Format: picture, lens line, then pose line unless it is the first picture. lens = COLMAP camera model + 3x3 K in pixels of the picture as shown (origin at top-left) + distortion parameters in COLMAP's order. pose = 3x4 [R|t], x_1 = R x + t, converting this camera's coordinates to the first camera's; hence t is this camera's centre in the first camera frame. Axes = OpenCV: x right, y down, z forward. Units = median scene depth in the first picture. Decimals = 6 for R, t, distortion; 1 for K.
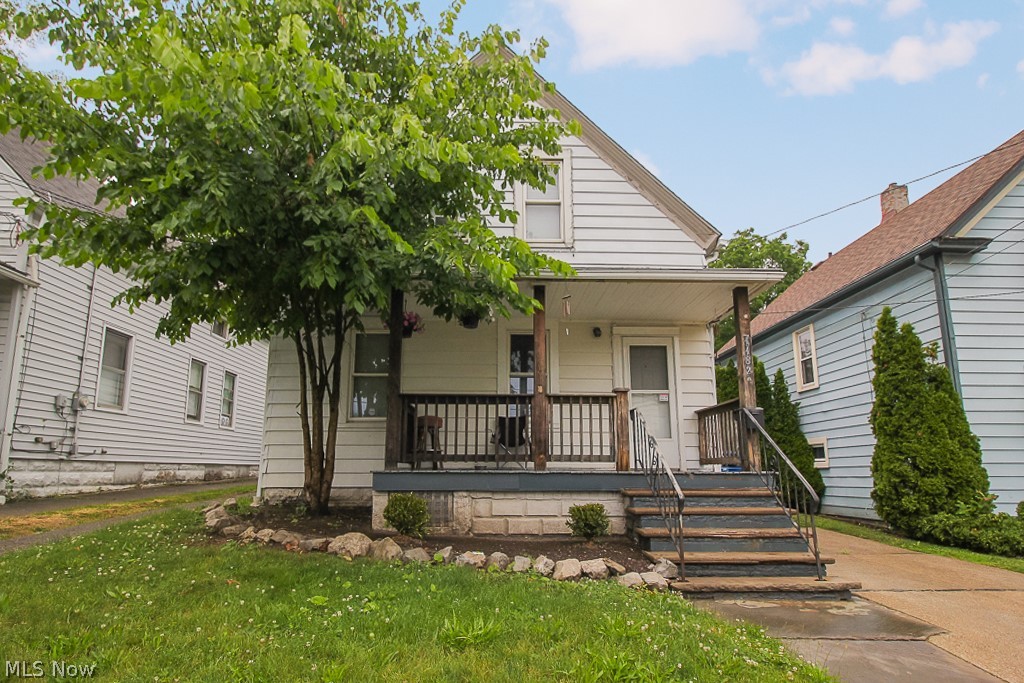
lens RADIAL K [[570.5, 0, 512.0], [0, 570.5, 341.5], [0, 0, 1]] dist [0.000304, -0.002577]
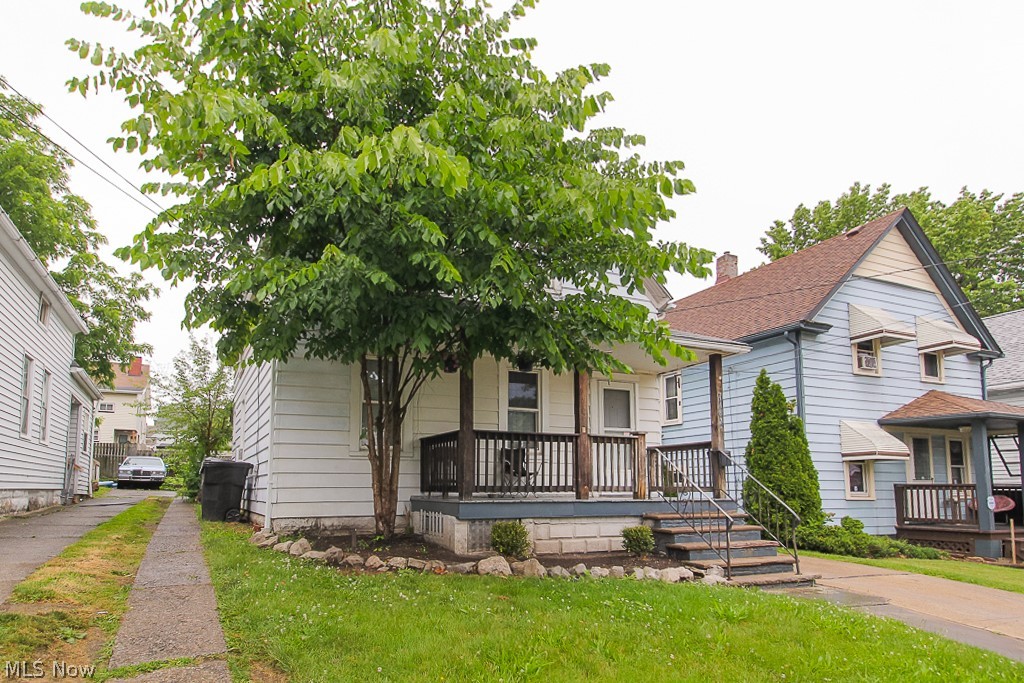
lens RADIAL K [[640.7, 0, 512.3], [0, 640.7, 383.2], [0, 0, 1]] dist [0.016369, 0.001573]
pose [[0.909797, 0.065079, 0.409921, -0.564050], [-0.090737, 0.994927, 0.043433, -0.049680], [-0.405015, -0.076710, 0.911087, -0.114064]]
